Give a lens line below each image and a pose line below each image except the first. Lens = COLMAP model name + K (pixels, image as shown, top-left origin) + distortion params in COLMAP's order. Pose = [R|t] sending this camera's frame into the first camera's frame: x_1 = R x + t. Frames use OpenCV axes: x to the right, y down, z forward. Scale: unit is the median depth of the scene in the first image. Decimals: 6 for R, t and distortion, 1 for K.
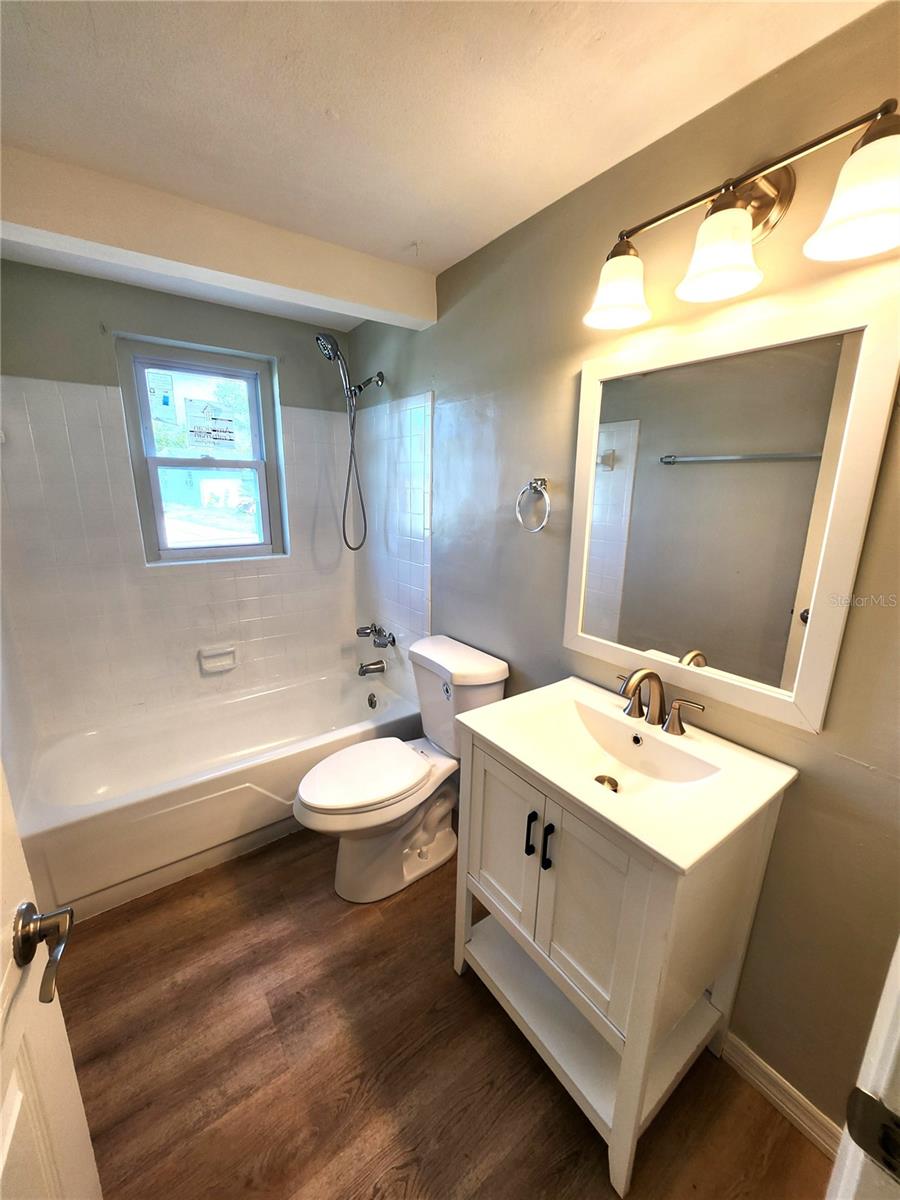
lens RADIAL K [[469.2, 0, 444.4], [0, 469.2, 599.4], [0, 0, 1]] dist [-0.001084, 0.004308]
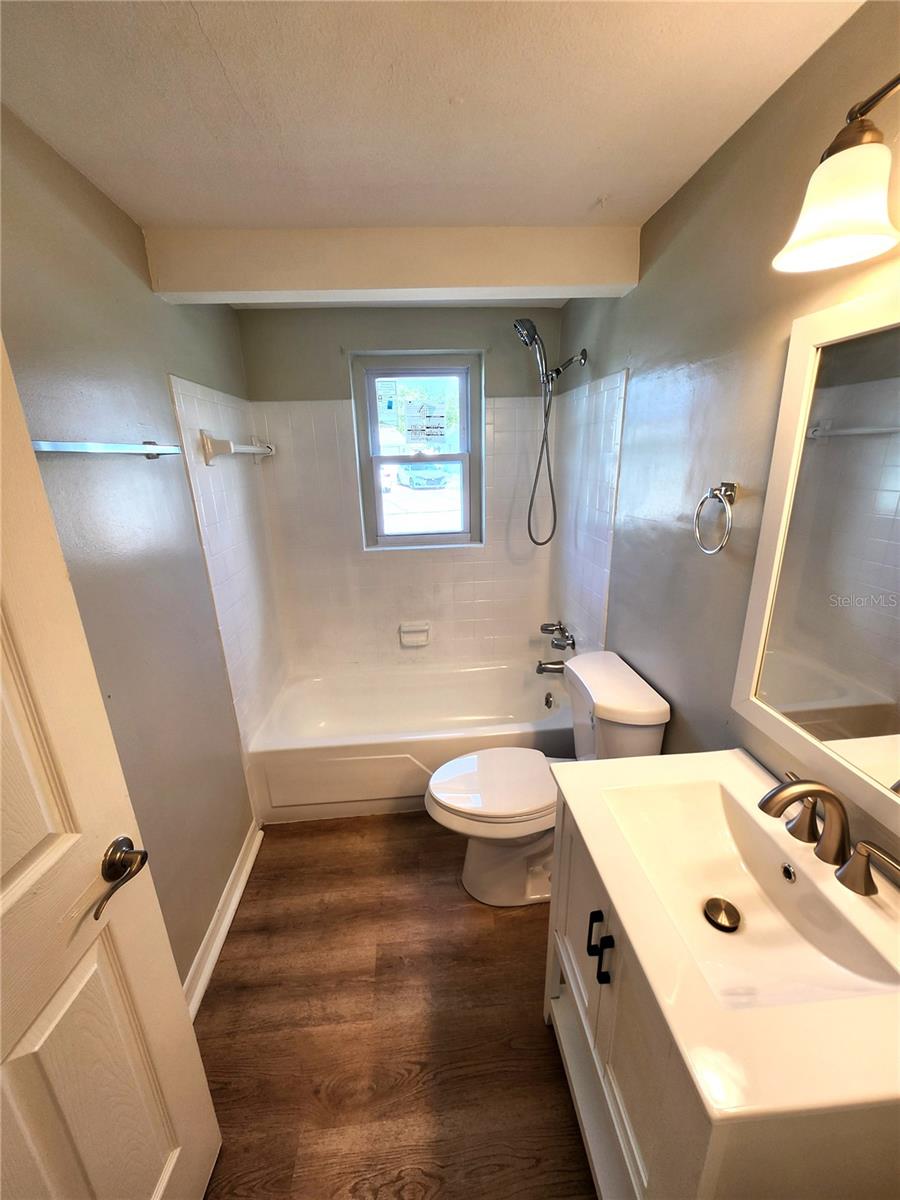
lens RADIAL K [[469.2, 0, 444.4], [0, 469.2, 599.4], [0, 0, 1]] dist [-0.001084, 0.004308]
pose [[0.858426, 0.115821, -0.499691, 0.190712], [-0.082752, 0.992684, 0.087928, -0.090618], [0.506219, -0.034129, 0.861729, 0.099514]]
